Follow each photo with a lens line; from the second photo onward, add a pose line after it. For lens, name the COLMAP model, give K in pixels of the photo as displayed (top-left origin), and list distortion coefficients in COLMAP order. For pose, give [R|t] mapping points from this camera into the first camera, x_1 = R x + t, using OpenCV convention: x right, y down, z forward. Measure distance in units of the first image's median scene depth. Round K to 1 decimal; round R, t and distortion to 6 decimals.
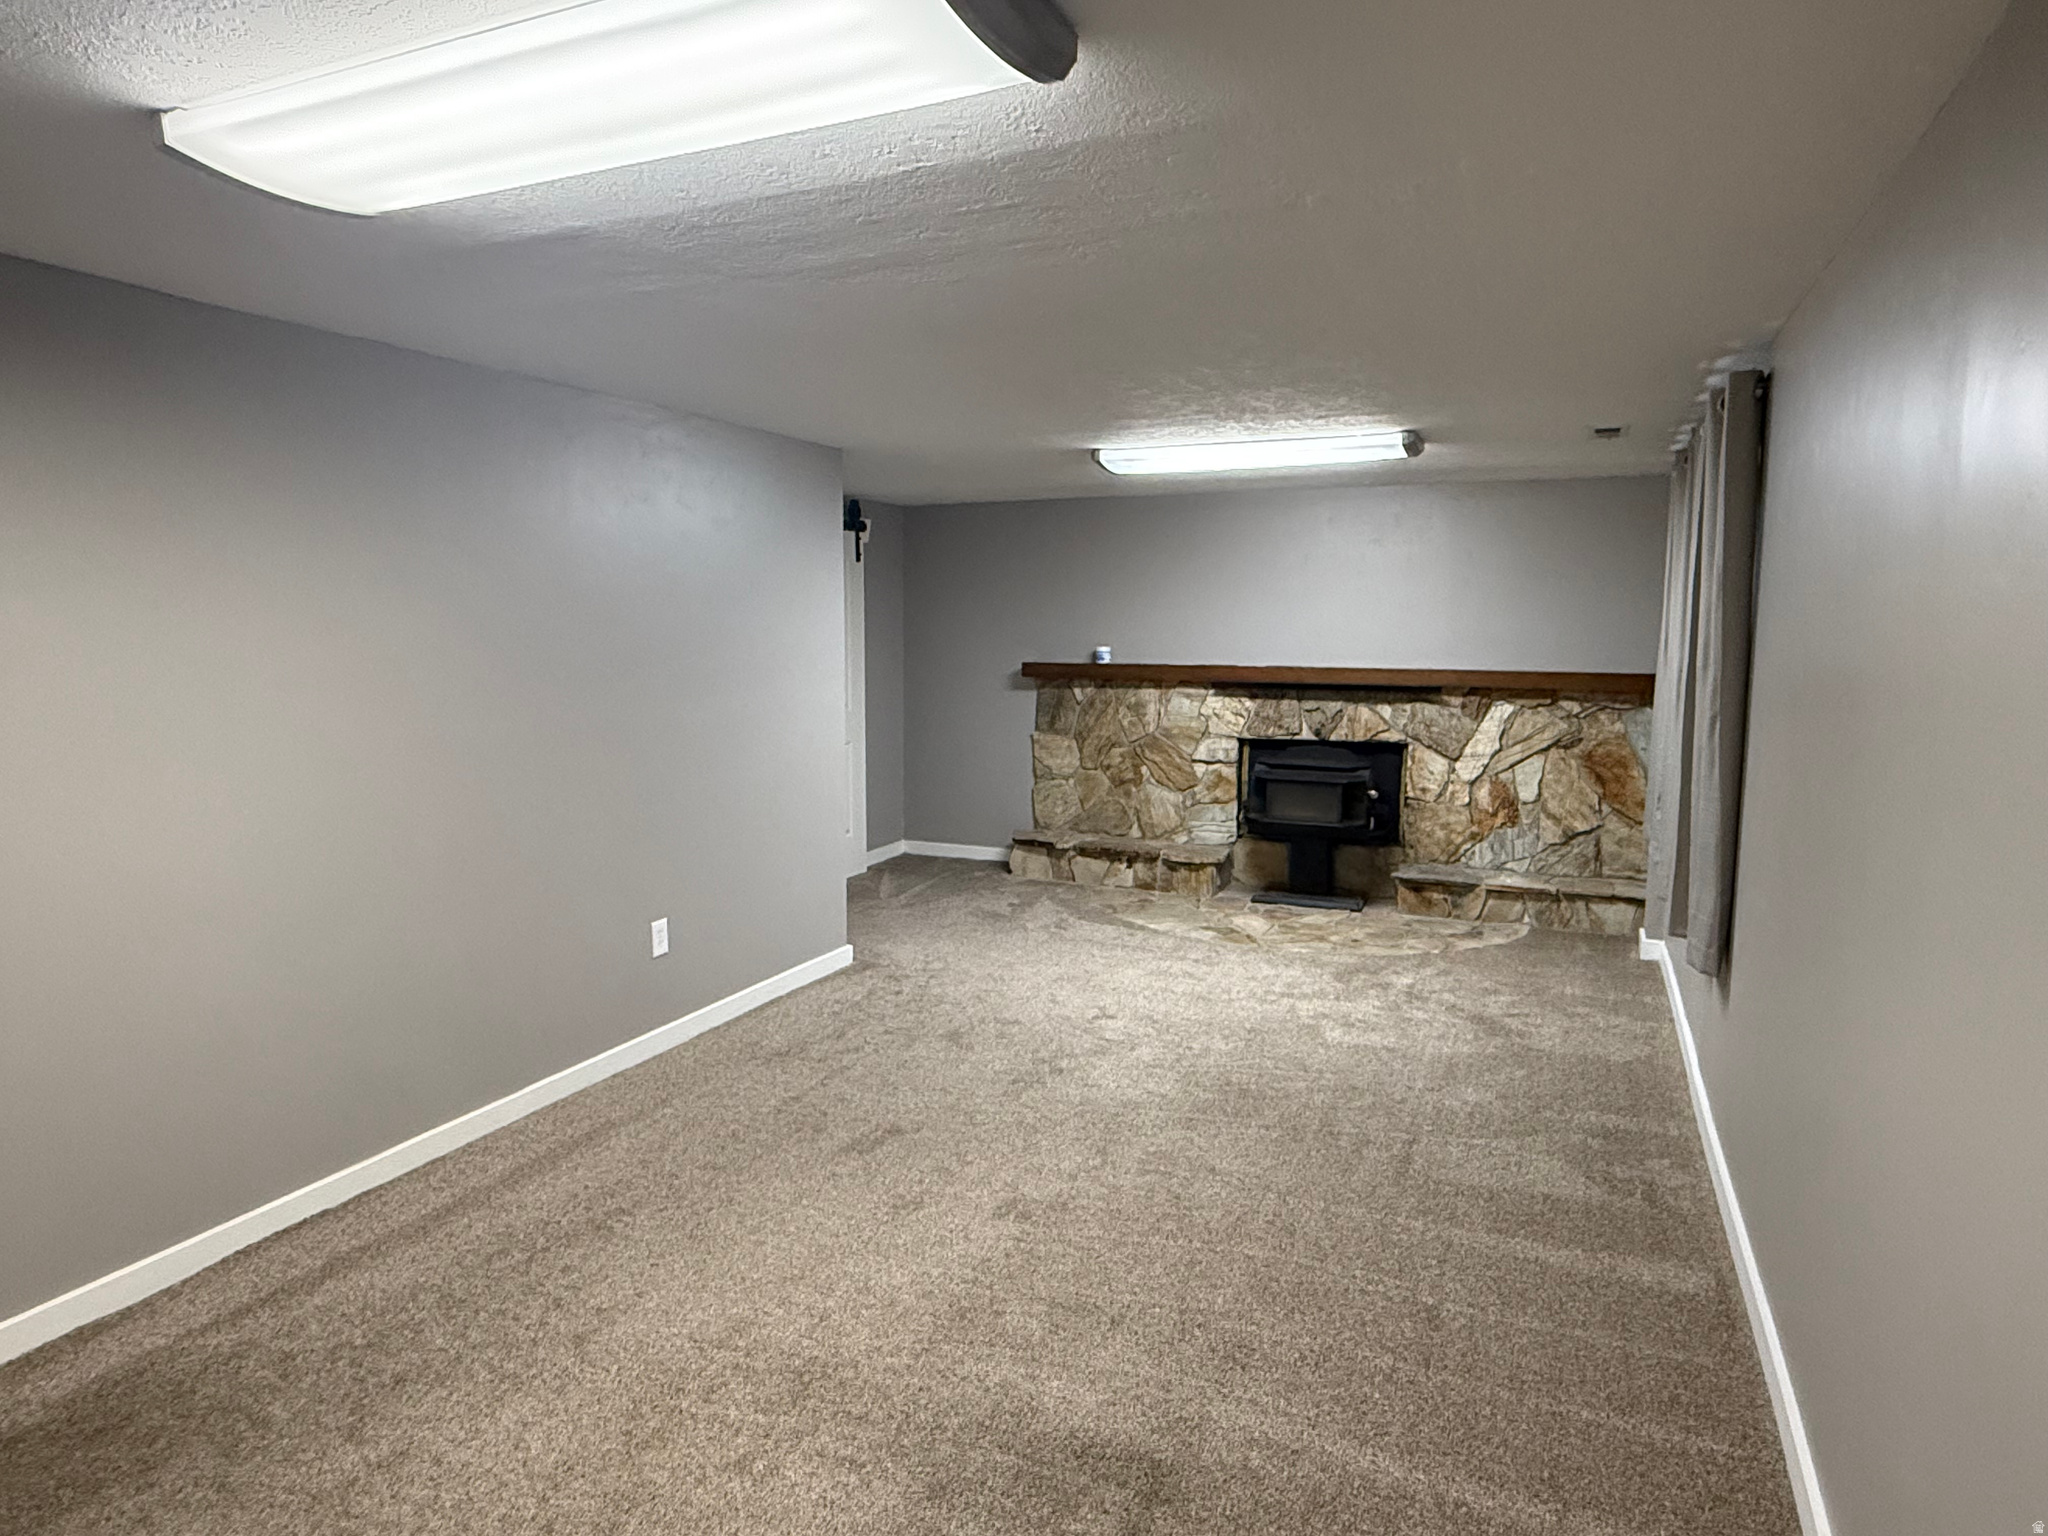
lens RADIAL K [[1244.5, 0, 1025.6], [0, 1244.5, 760.7], [0, 0, 1]] dist [-0.003755, 0.002973]
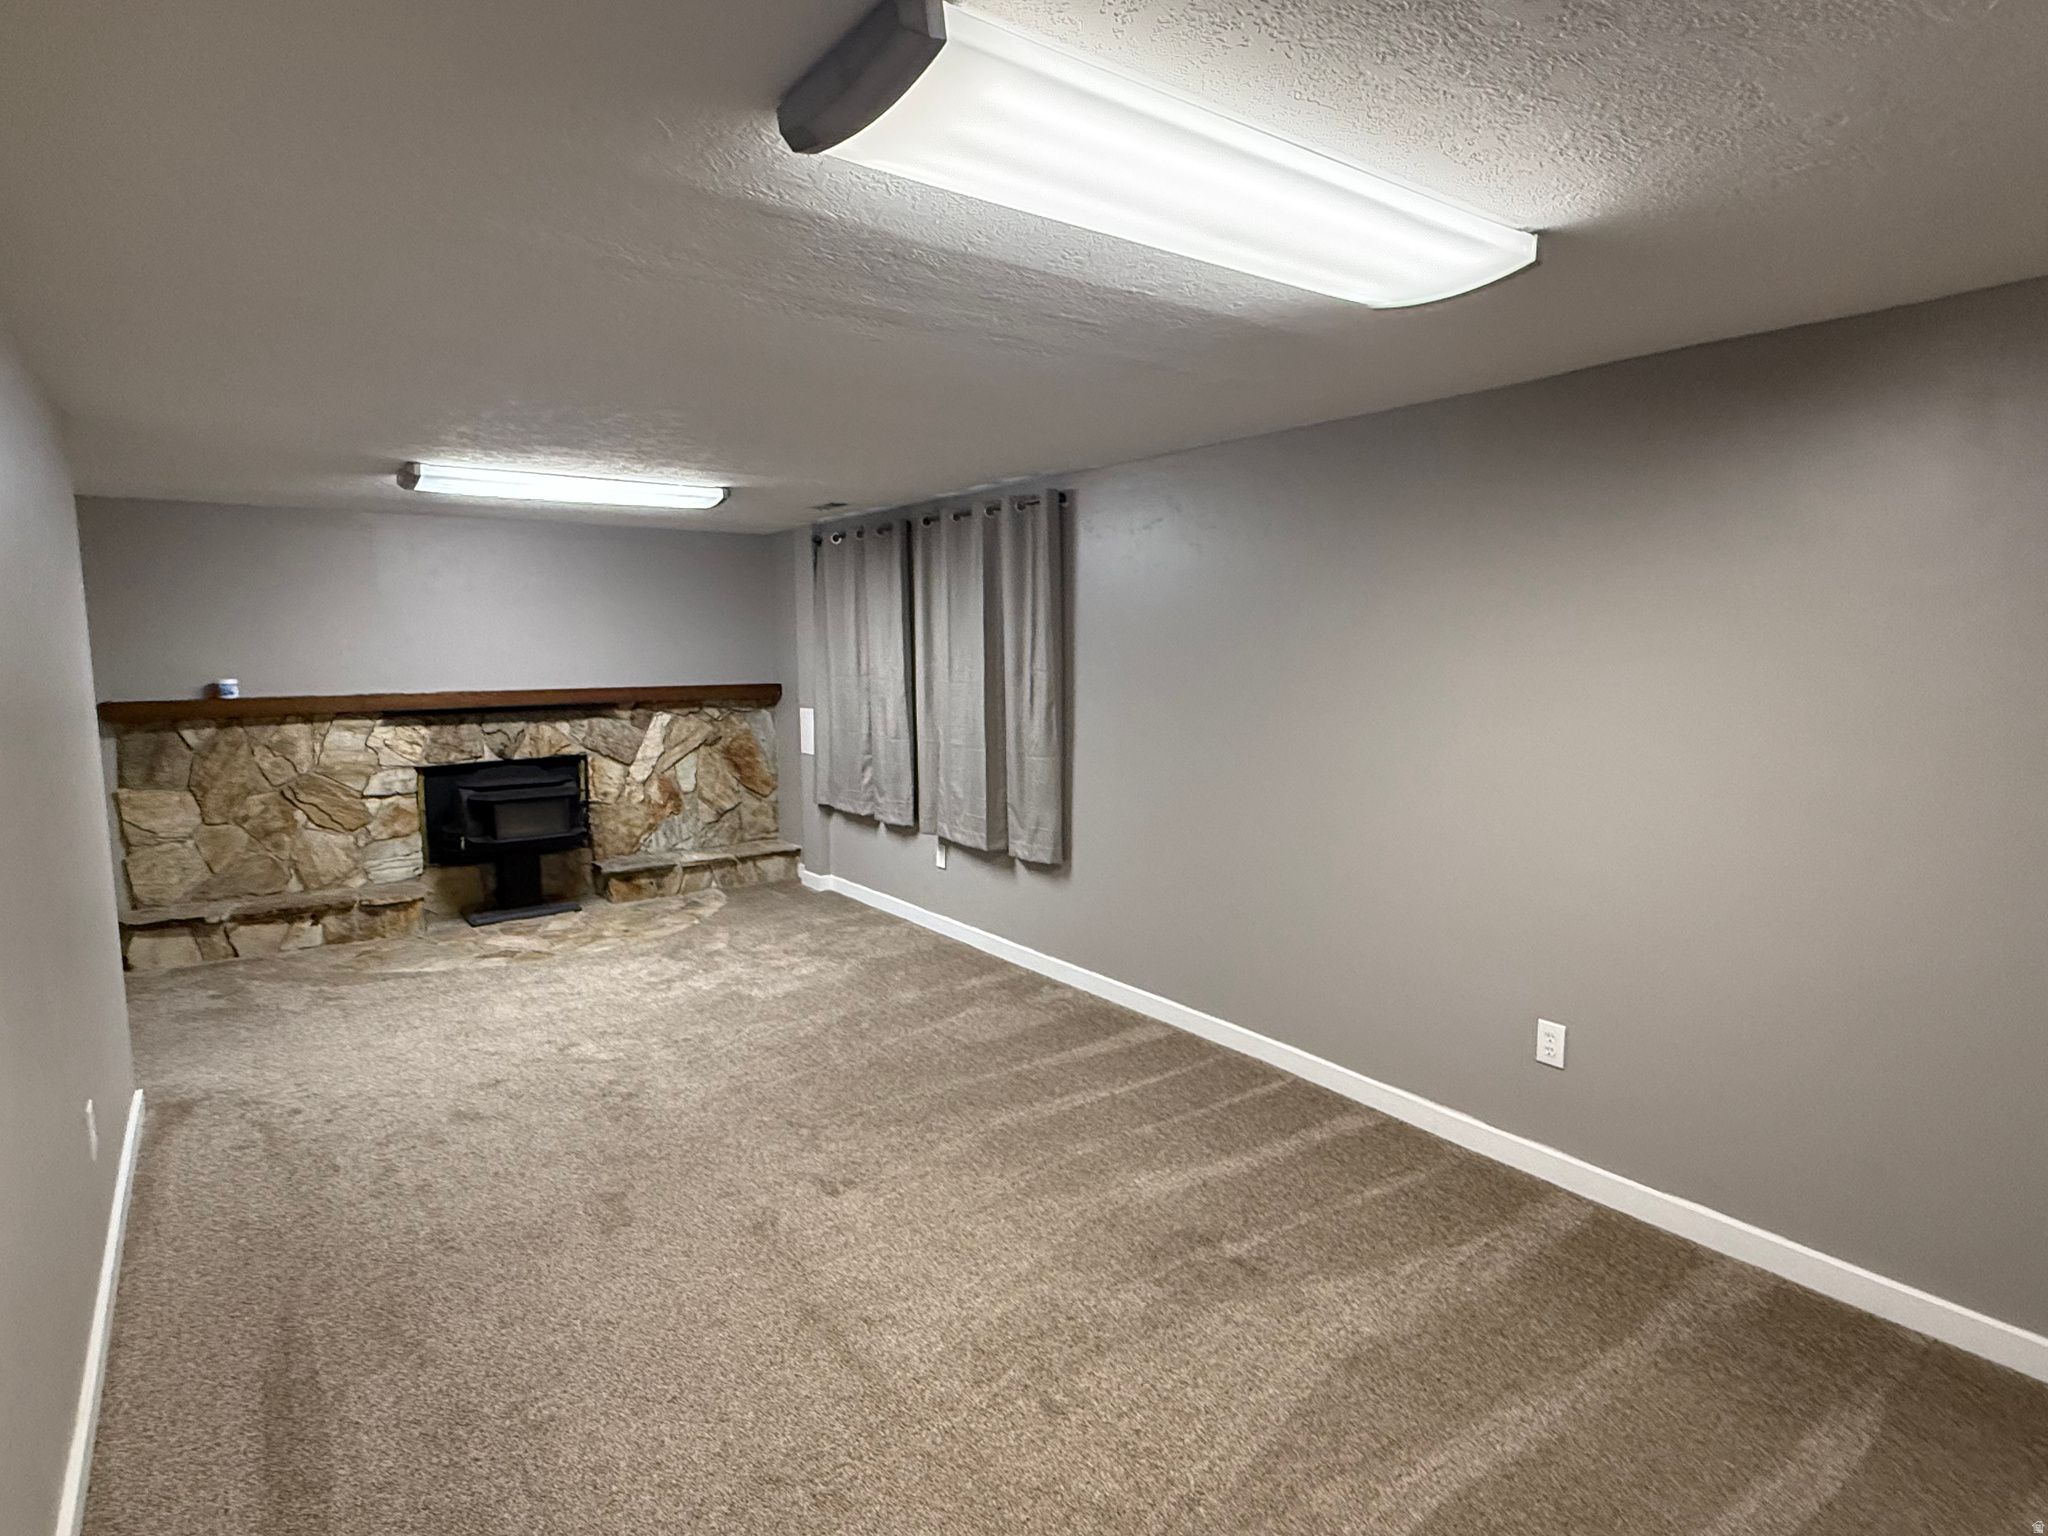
lens RADIAL K [[1082.6, 0, 1029.1], [0, 1082.6, 773.3], [0, 0, 1]] dist [-0.000206, 0.000509]
pose [[0.486369, -0.111505, 0.866609, -0.356633], [0.104781, 0.992109, 0.068846, -0.023401], [-0.867448, 0.057319, 0.494215, 0.178012]]
